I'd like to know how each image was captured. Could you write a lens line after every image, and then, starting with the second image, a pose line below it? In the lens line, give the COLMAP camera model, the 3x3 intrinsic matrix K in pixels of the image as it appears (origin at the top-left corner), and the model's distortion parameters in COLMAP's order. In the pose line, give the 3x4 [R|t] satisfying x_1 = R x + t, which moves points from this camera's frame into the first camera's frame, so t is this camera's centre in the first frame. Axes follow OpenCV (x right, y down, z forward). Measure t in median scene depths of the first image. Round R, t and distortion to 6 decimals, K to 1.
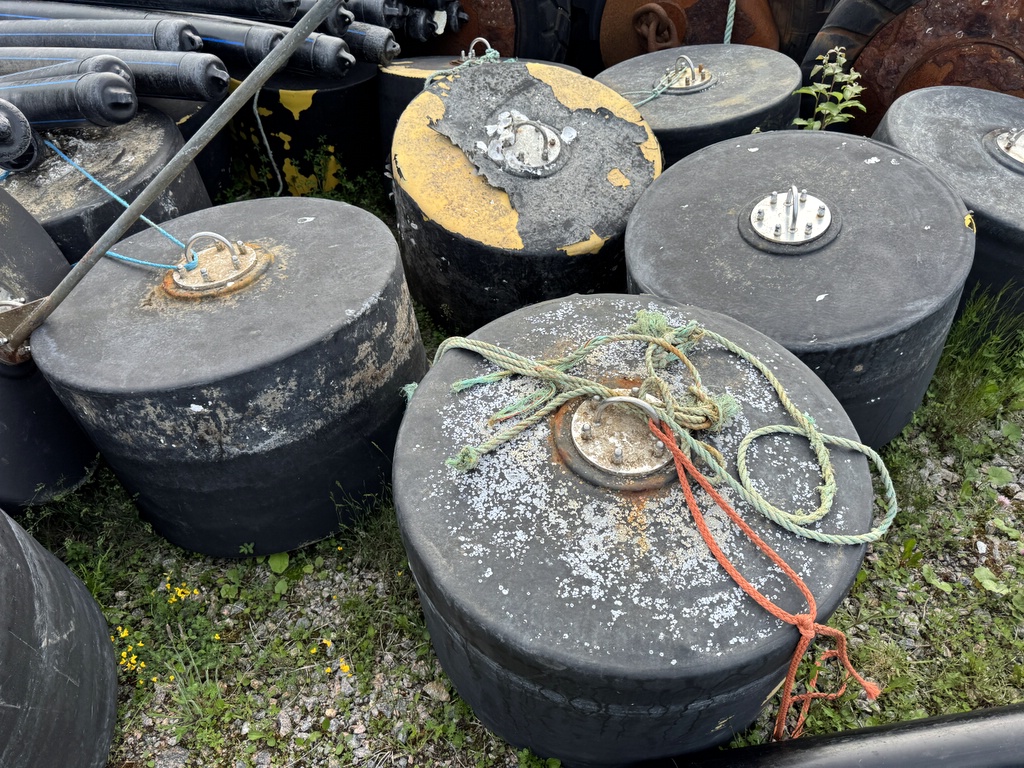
lens RADIAL K [[720.1, 0, 505.1], [0, 720.1, 401.7], [0, 0, 1]] dist [0.044277, -0.051125]
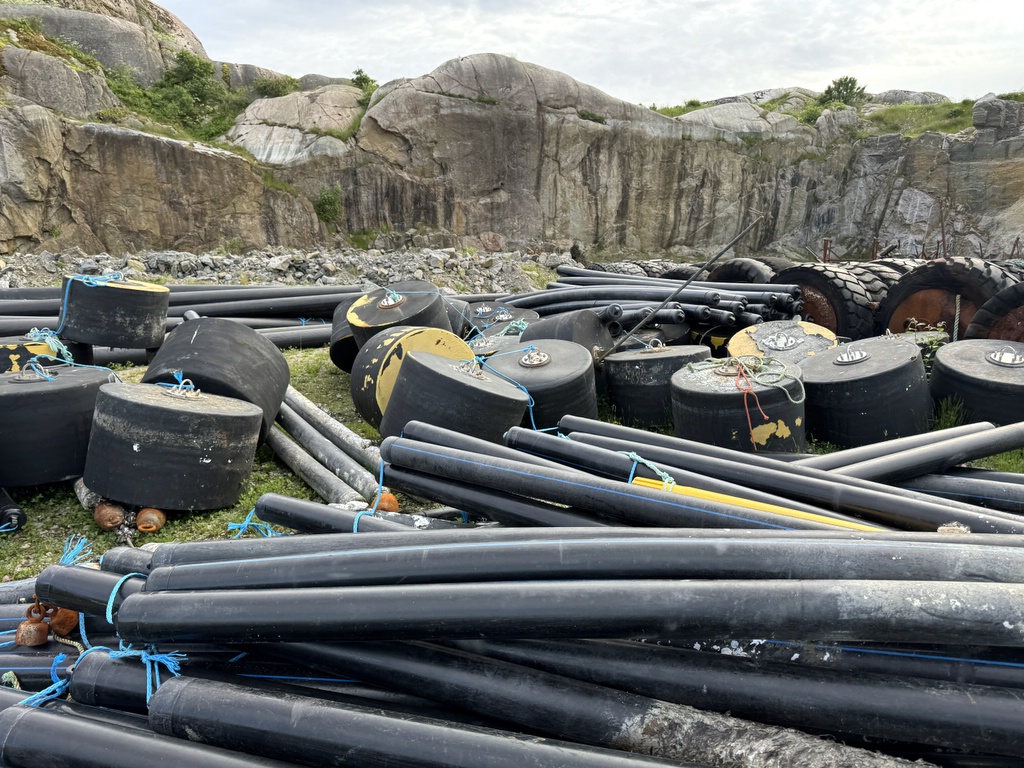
lens RADIAL K [[720.1, 0, 515.5], [0, 720.1, 393.2], [0, 0, 1]] dist [0.044277, -0.051125]
pose [[0.771701, 0.104296, -0.627375, 1.320666], [-0.387736, 0.859084, -0.334118, 1.471002], [0.504121, 0.501095, 0.703396, -1.739135]]
